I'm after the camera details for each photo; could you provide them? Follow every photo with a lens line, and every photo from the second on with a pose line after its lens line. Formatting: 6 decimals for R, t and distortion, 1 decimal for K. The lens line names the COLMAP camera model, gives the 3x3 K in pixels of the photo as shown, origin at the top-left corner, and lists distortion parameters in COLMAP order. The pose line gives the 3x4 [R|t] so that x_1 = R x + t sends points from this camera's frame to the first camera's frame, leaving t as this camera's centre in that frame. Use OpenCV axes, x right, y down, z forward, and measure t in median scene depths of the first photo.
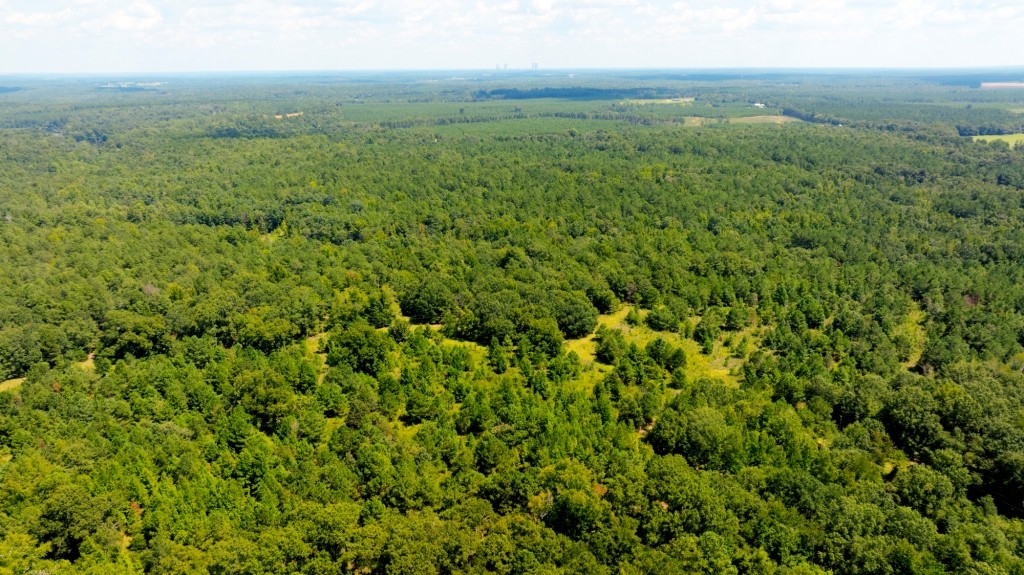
lens RADIAL K [[721.9, 0, 517.9], [0, 721.9, 288.9], [0, 0, 1]] dist [-0.040593, 0.045093]
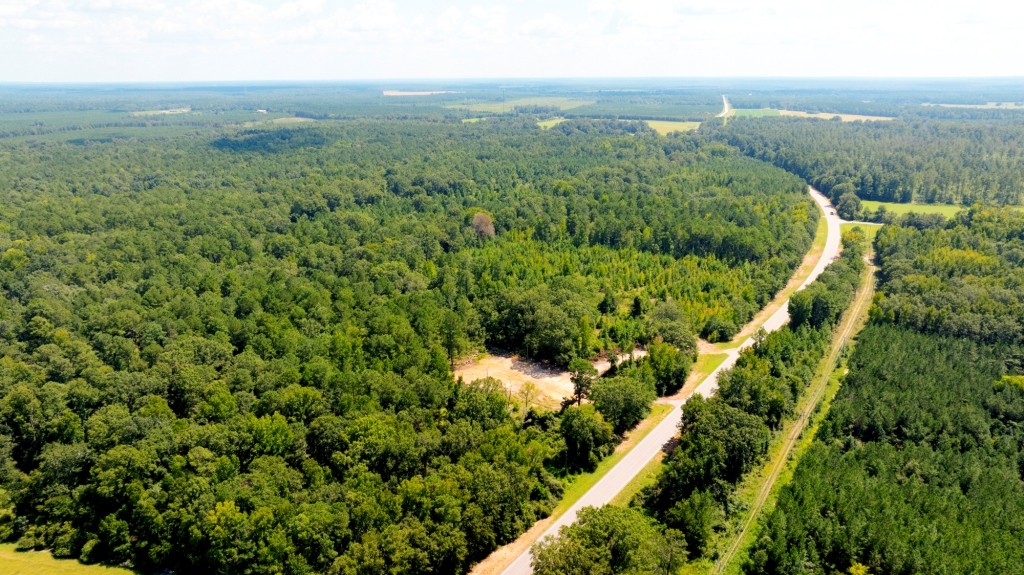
lens RADIAL K [[721.9, 0, 513.4], [0, 721.9, 288.4], [0, 0, 1]] dist [-0.040593, 0.045093]
pose [[0.702660, -0.199514, 0.682981, -0.342238], [0.211964, 0.974995, 0.066746, 0.059283], [-0.679221, 0.097868, 0.727380, -0.182935]]
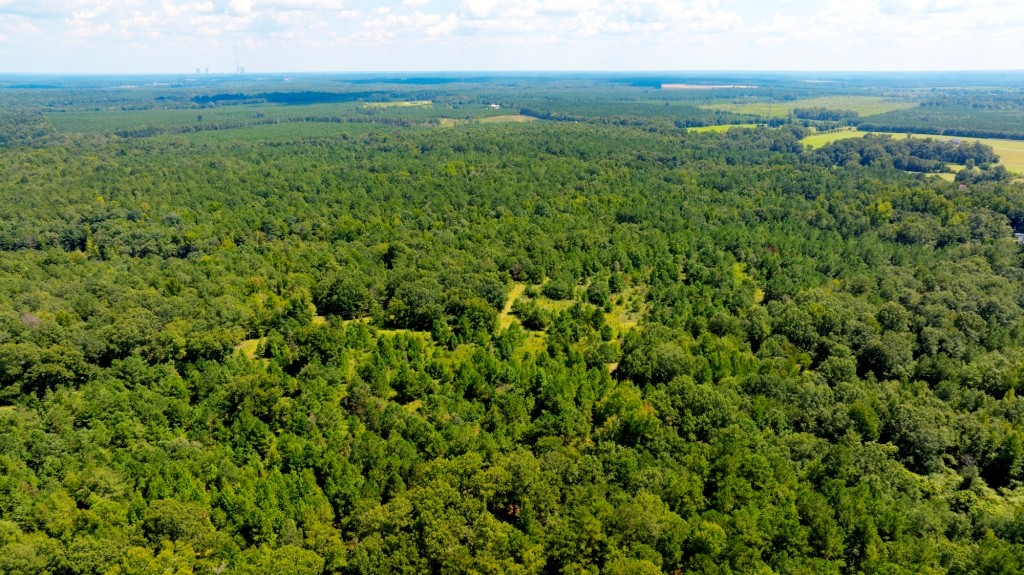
lens RADIAL K [[721.9, 0, 515.8], [0, 721.9, 282.6], [0, 0, 1]] dist [-0.040593, 0.045093]
pose [[0.927837, -0.102870, 0.358521, -0.066084], [0.107513, 0.994179, 0.007021, 0.003721], [-0.357156, 0.032031, 0.933495, -0.011512]]
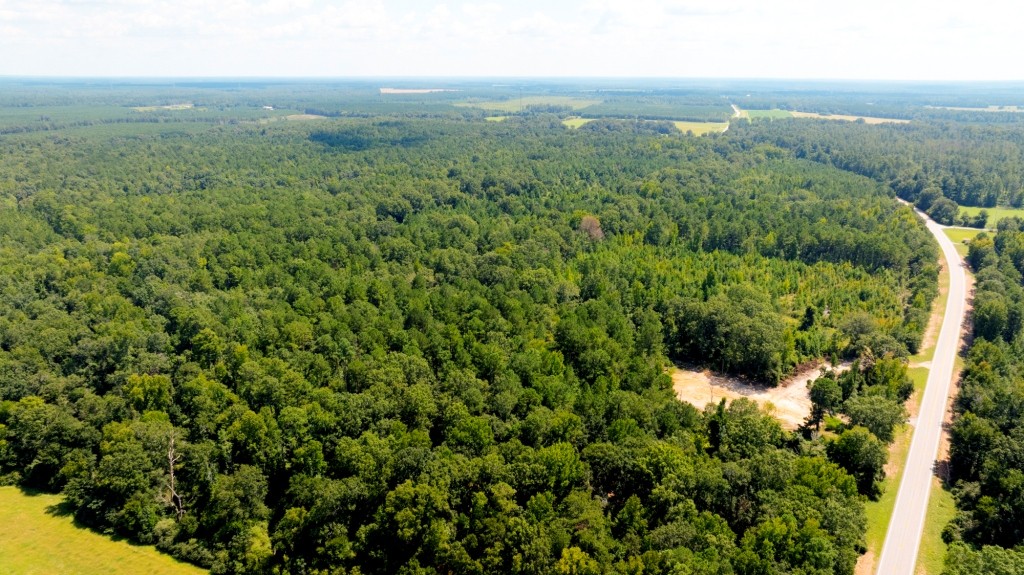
lens RADIAL K [[721.9, 0, 512.4], [0, 721.9, 286.8], [0, 0, 1]] dist [-0.040593, 0.045093]
pose [[0.685732, -0.197310, 0.700600, -0.378513], [0.207583, 0.975595, 0.071580, 0.042602], [-0.697625, 0.096347, 0.709955, -0.127641]]
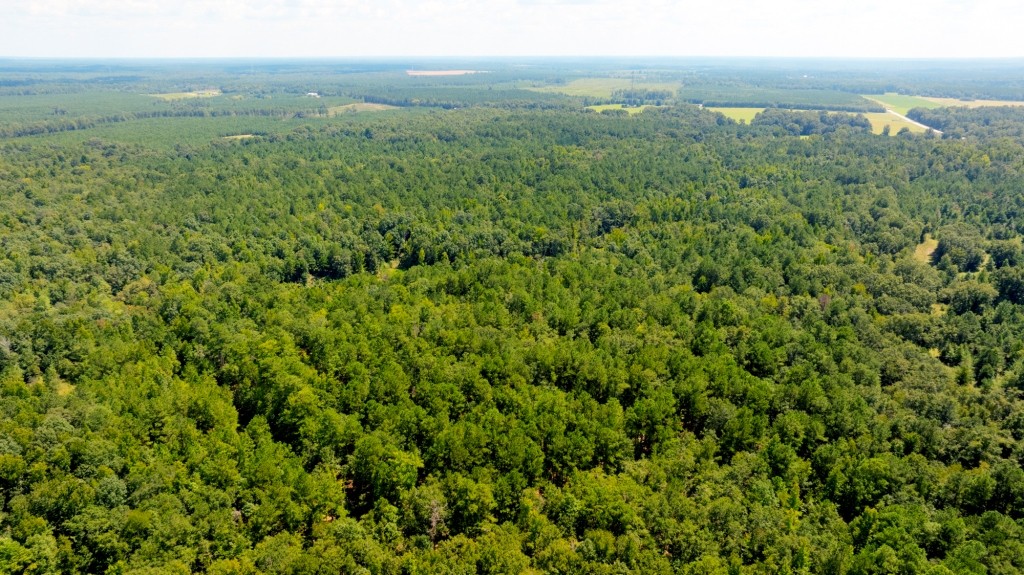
lens RADIAL K [[721.9, 0, 514.9], [0, 721.9, 289.2], [0, 0, 1]] dist [-0.040593, 0.045093]
pose [[0.670743, -0.225273, 0.706651, -0.347361], [0.215700, 0.970825, 0.104749, -0.045790], [-0.709632, 0.082165, 0.699765, 0.149311]]
